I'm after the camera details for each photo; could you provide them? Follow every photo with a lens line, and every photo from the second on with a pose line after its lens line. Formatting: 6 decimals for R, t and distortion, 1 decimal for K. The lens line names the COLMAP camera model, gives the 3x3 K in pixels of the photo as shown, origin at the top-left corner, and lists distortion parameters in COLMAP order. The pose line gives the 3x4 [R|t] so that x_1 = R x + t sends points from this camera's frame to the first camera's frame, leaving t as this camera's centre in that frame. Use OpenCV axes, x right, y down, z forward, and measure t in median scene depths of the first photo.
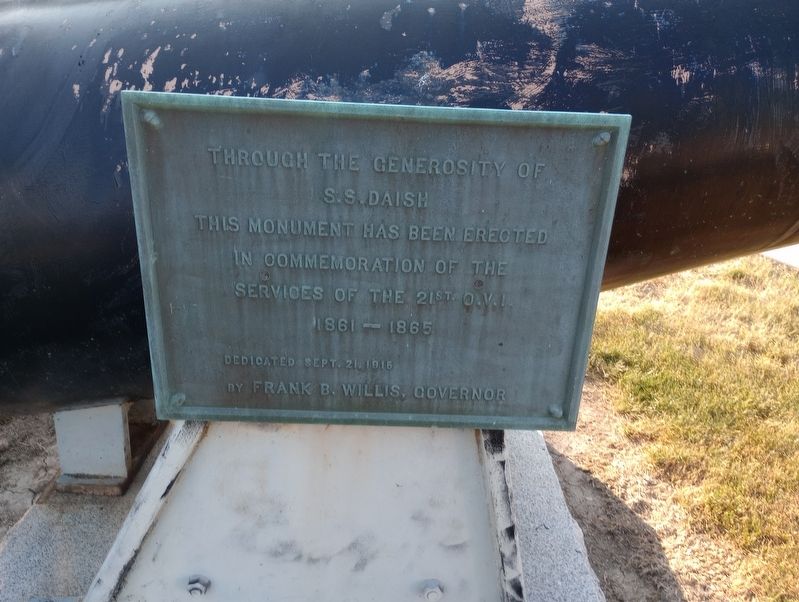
lens RADIAL K [[652.8, 0, 398.8], [0, 652.8, 301.0], [0, 0, 1]] dist [0.050227, 0.001595]
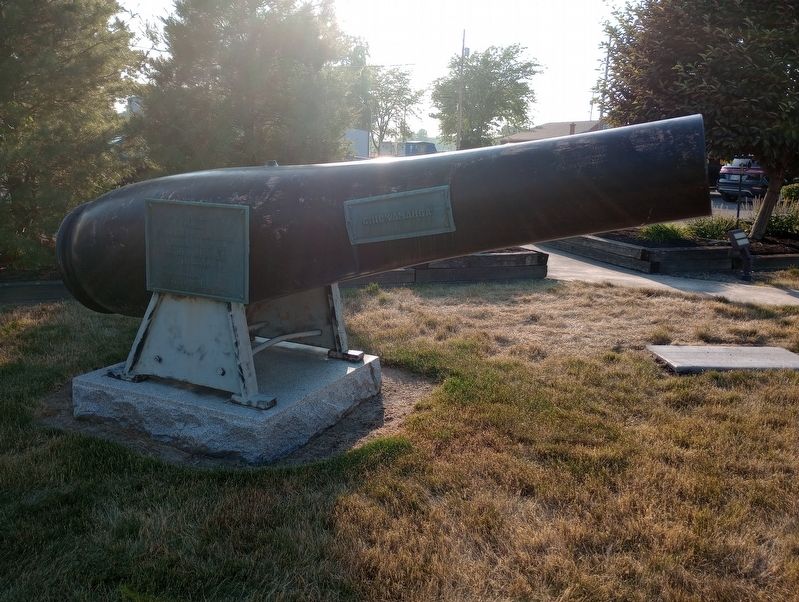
lens RADIAL K [[652.8, 0, 399.2], [0, 652.8, 301.8], [0, 0, 1]] dist [0.050227, 0.001595]
pose [[0.904172, 0.070208, -0.421359, 2.025921], [-0.171249, 0.963242, -0.206976, 0.641955], [0.391339, 0.259300, 0.882960, -1.341267]]
